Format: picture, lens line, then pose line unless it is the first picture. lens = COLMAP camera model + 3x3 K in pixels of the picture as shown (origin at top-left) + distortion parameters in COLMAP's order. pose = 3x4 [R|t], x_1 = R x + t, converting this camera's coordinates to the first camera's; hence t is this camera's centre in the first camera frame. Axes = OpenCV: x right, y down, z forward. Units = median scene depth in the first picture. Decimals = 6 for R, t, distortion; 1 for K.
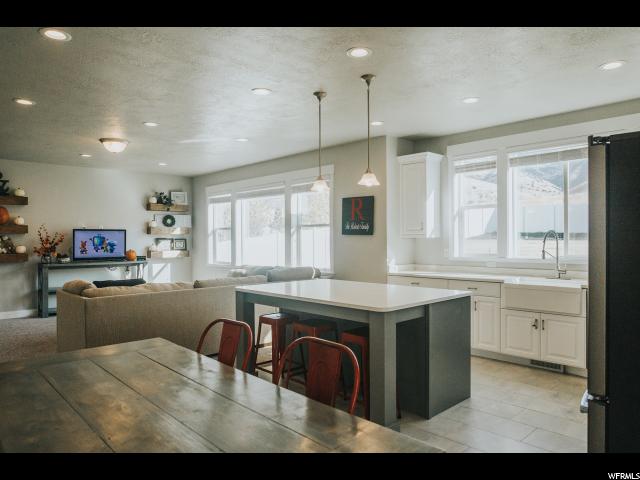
lens RADIAL K [[437.5, 0, 320.0], [0, 437.5, 240.0], [0, 0, 1]] dist [-0.054489, -0.000248]
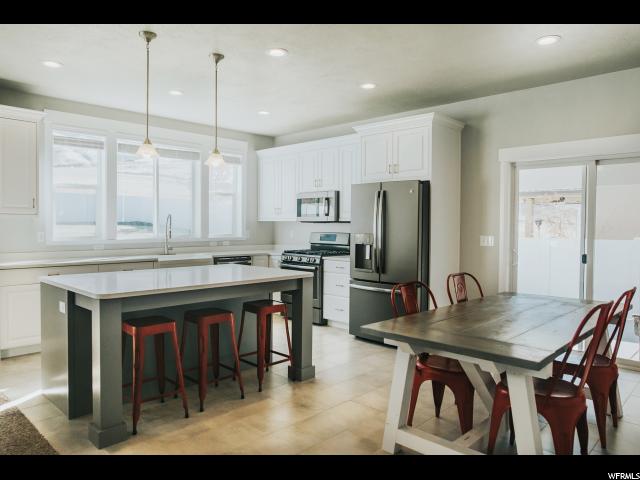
lens RADIAL K [[455.1, 0, 320.0], [0, 455.1, 240.0], [0, 0, 1]] dist [-0.054103, 0.004458]
pose [[-0.056680, -0.030525, 0.997926, -0.587731], [-0.003954, 0.999532, 0.030349, 0.007269], [-0.998385, -0.002226, -0.056774, 0.508021]]
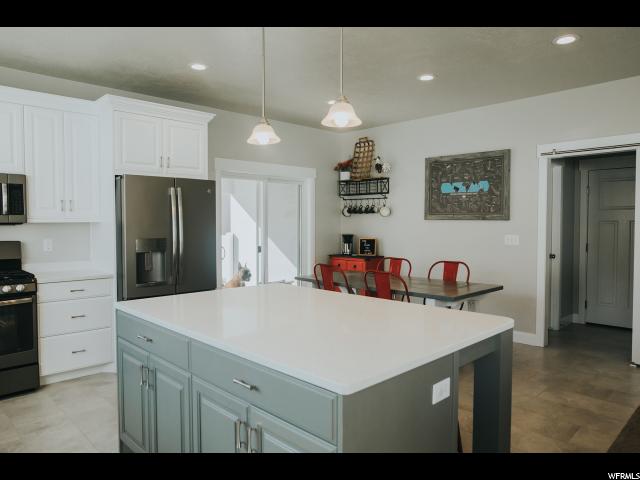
lens RADIAL K [[437.5, 0, 320.0], [0, 437.5, 240.0], [0, 0, 1]] dist [-0.054489, -0.000248]
pose [[-0.999836, 0.005567, -0.017239, 0.015004], [0.004877, 0.999197, 0.039765, -0.000848], [0.017447, 0.039674, -0.999060, 1.025959]]
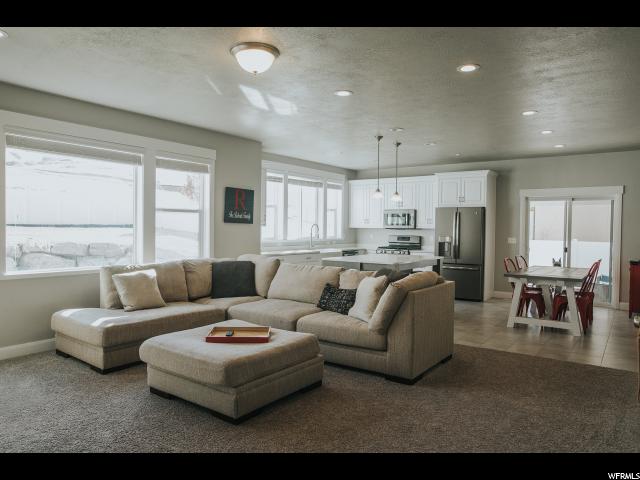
lens RADIAL K [[437.5, 0, 320.0], [0, 437.5, 240.0], [0, 0, 1]] dist [-0.054489, -0.000248]
pose [[-0.178788, -0.026023, 0.983543, -1.068941], [-0.008776, 0.999653, 0.024854, 0.001418], [-0.983849, -0.004188, -0.178954, 1.036031]]
